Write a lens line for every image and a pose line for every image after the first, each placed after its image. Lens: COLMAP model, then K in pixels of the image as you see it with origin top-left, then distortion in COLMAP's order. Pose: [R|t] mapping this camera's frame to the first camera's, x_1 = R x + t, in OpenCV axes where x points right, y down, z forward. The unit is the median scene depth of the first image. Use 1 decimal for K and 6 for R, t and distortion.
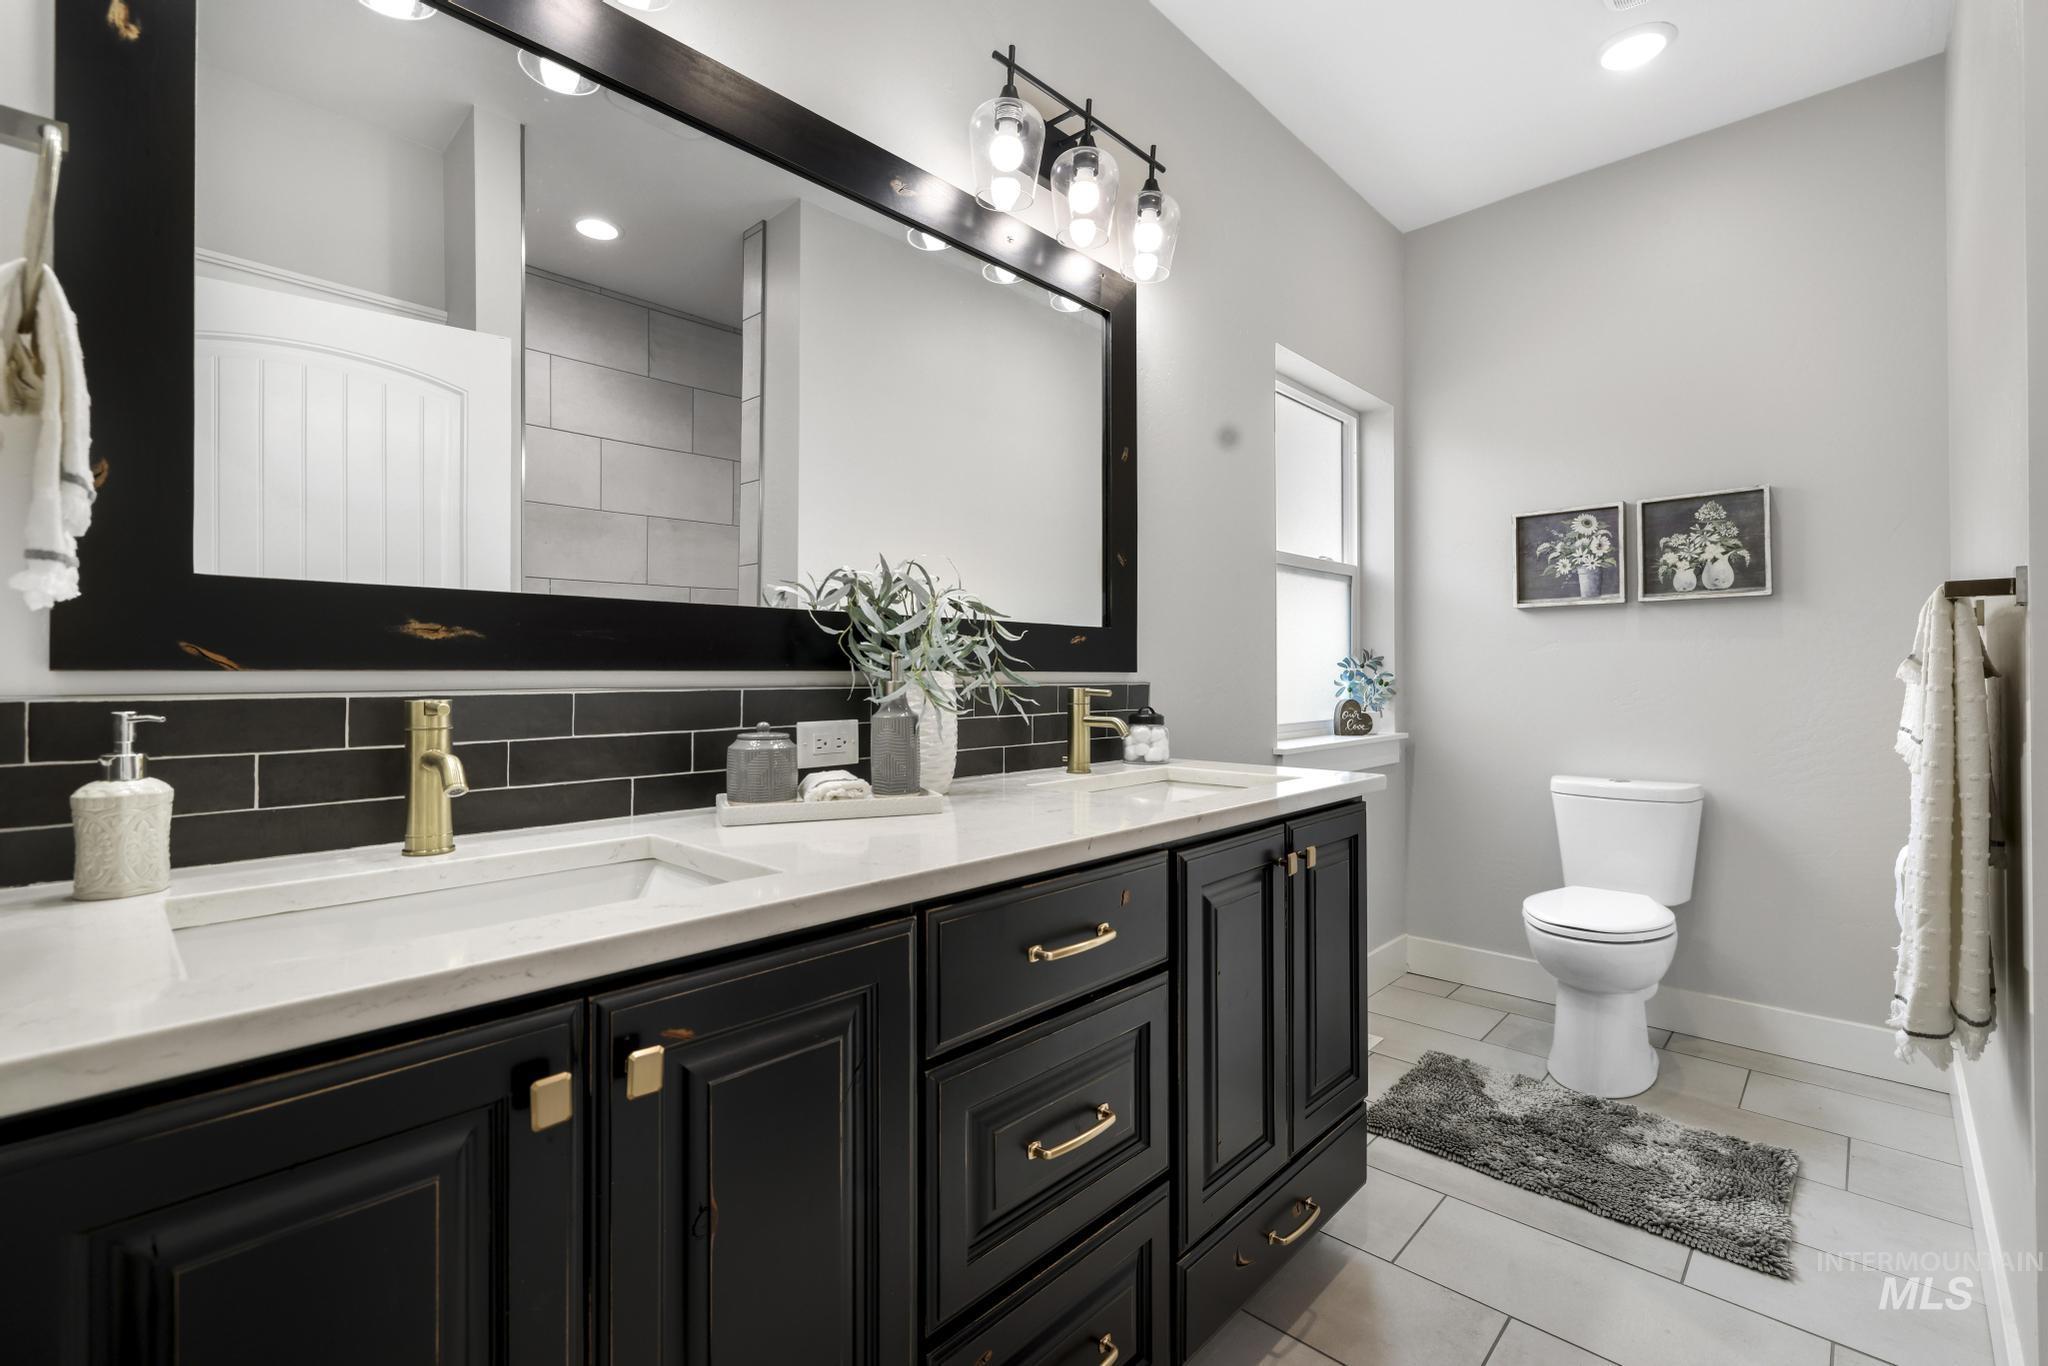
lens RADIAL K [[892.6, 0, 1010.7], [0, 892.6, 659.0], [0, 0, 1]] dist [-0.017757, -0.000059]
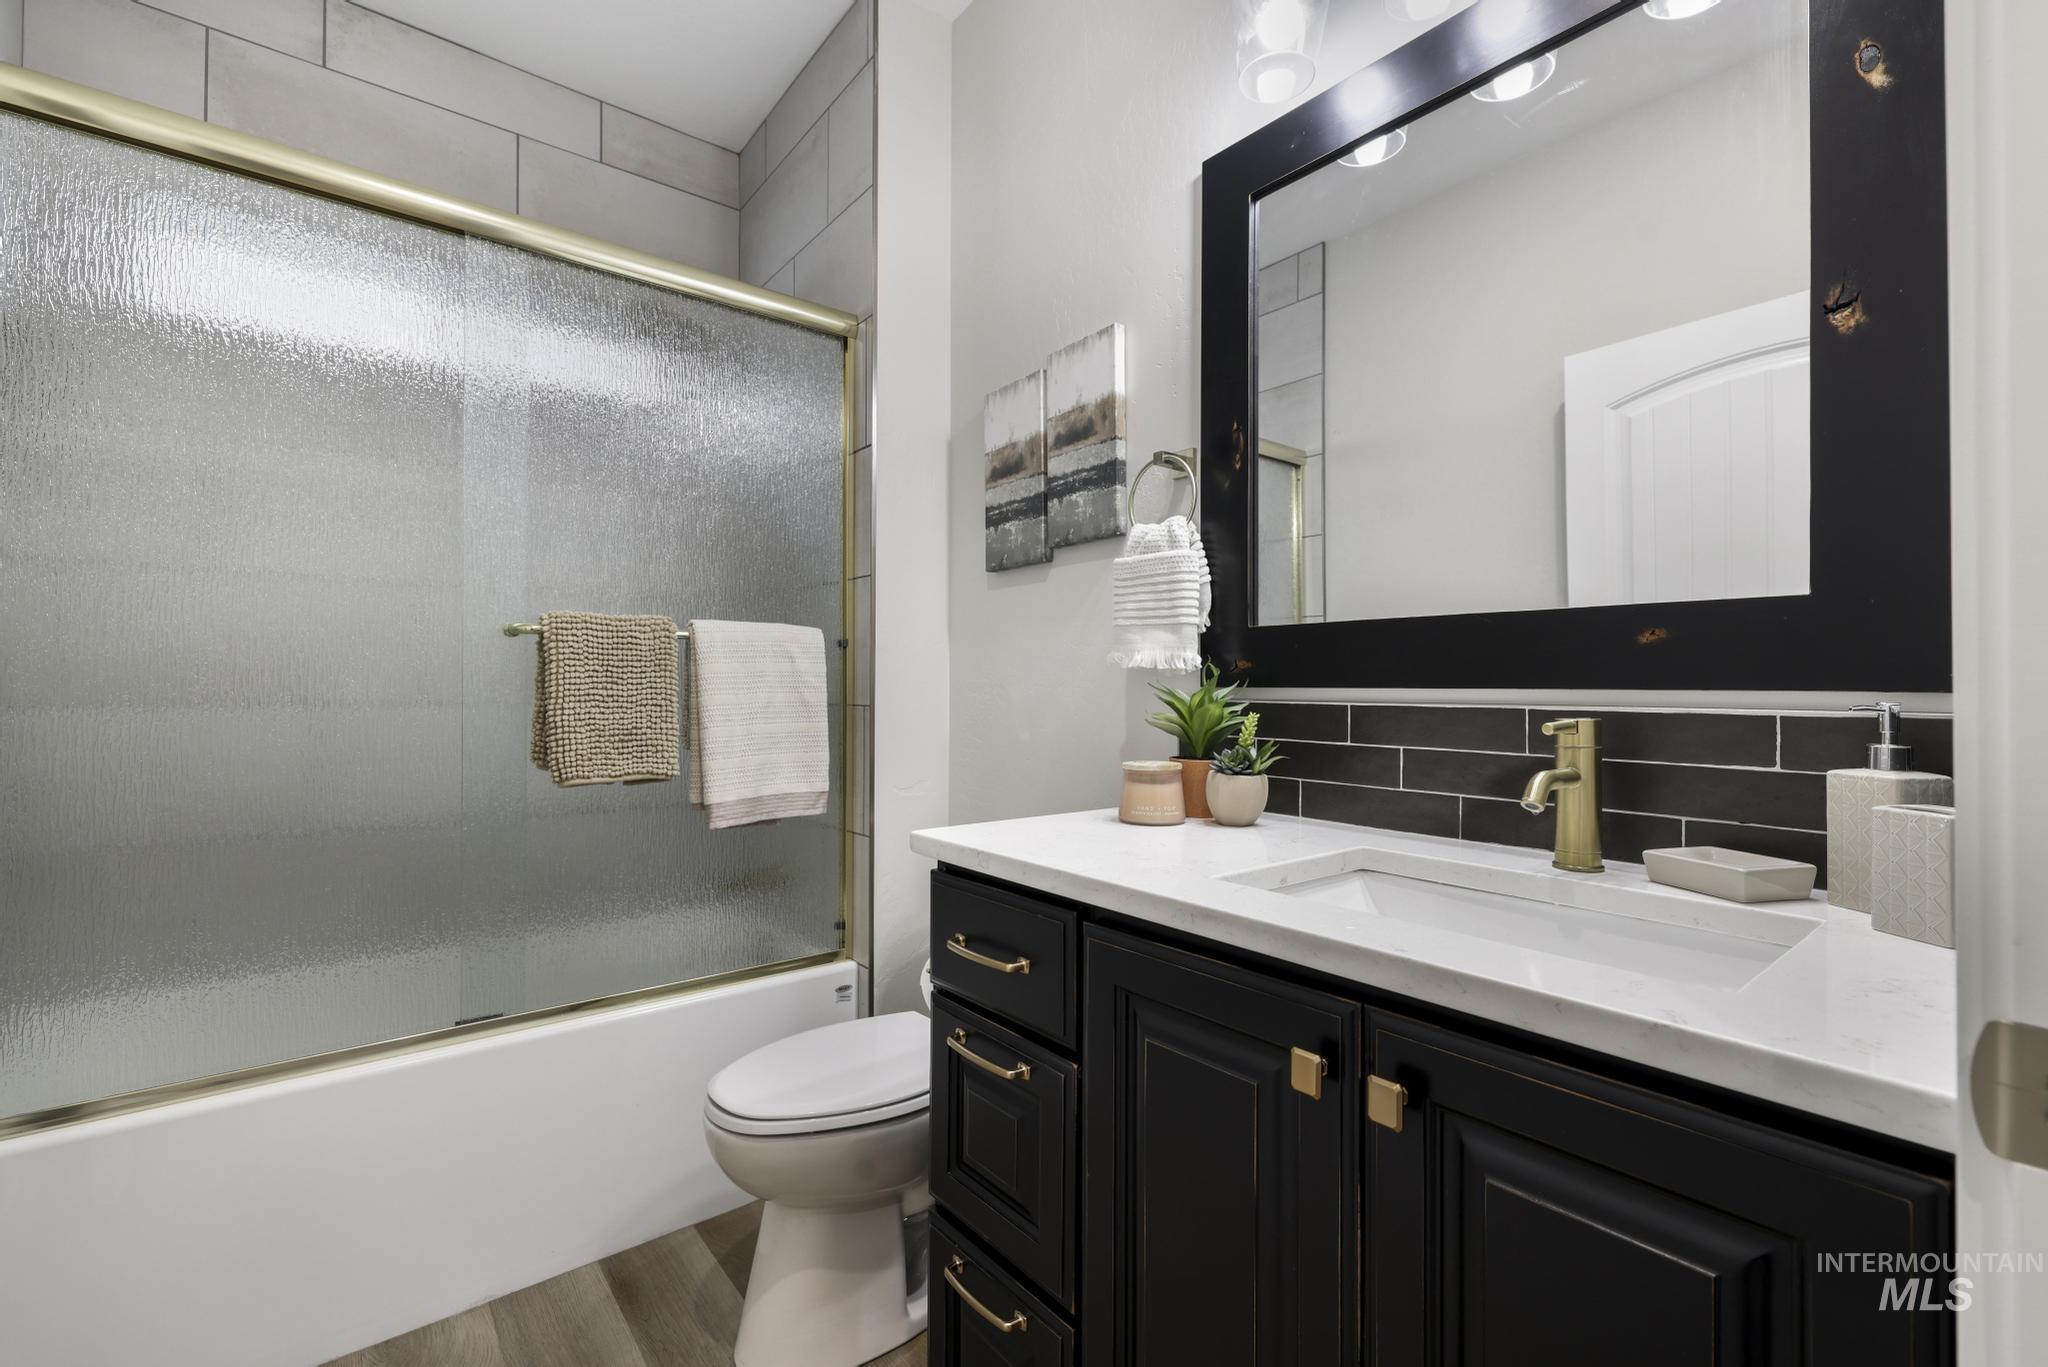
lens RADIAL K [[892.6, 0, 1010.7], [0, 892.6, 659.5], [0, 0, 1]] dist [-0.017757, -0.000059]
pose [[-0.127606, -0.022748, -0.991564, 0.544666], [0.001651, 0.999731, -0.023148, 0.008659], [0.991824, -0.004591, -0.127534, 0.663897]]
